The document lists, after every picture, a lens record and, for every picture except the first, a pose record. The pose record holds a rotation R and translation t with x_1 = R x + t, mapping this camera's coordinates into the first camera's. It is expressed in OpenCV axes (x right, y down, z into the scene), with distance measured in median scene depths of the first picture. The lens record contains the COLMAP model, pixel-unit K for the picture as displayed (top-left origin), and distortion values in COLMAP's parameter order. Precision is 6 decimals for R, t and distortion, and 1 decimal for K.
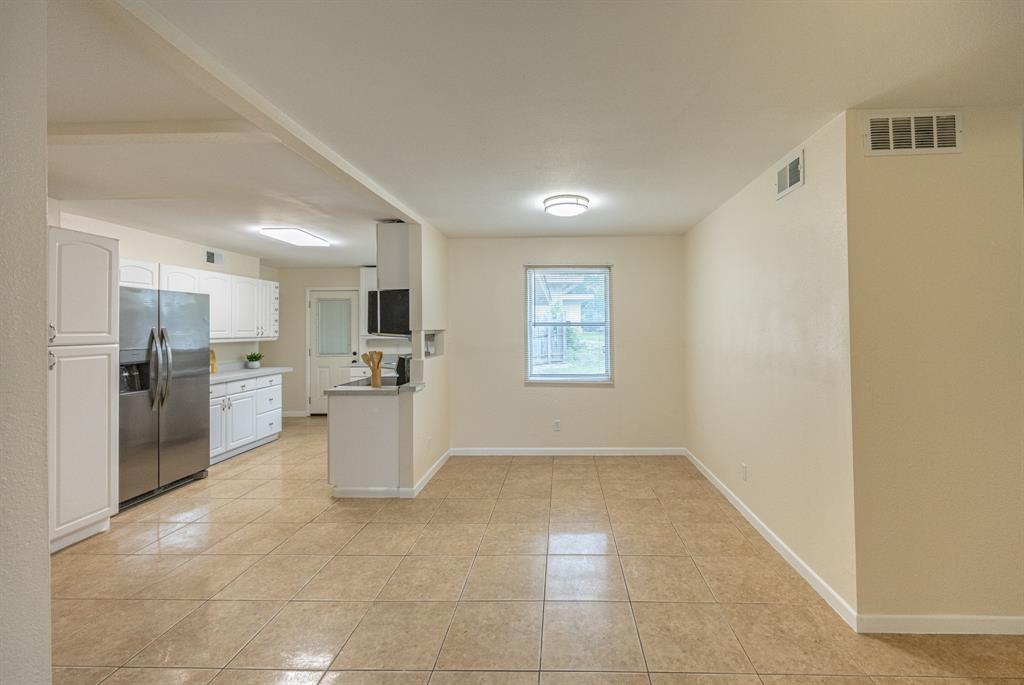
lens RADIAL K [[426.6, 0, 553.5], [0, 426.6, 324.4], [0, 0, 1]] dist [-0.001360, -0.000230]
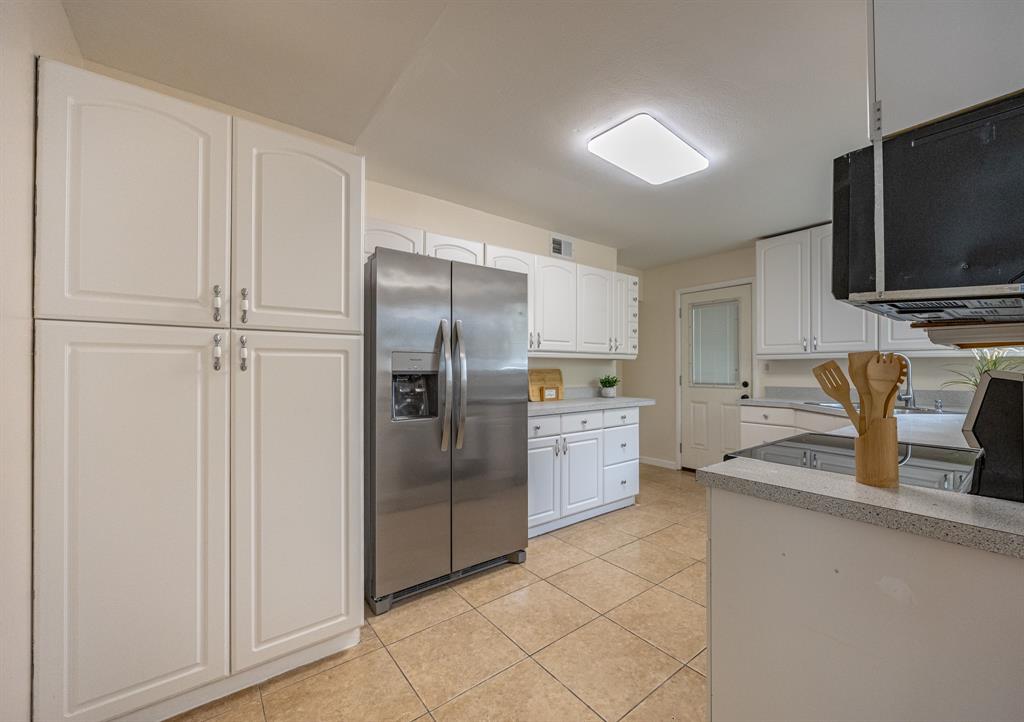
lens RADIAL K [[418.1, 0, 538.8], [0, 418.1, 365.7], [0, 0, 1]] dist [-0.001564, -0.000074]
pose [[0.650018, 0.000675, -0.759918, -0.292865], [0.001959, 0.999995, 0.002564, 0.058401], [0.759916, -0.003155, 0.650014, 0.549329]]
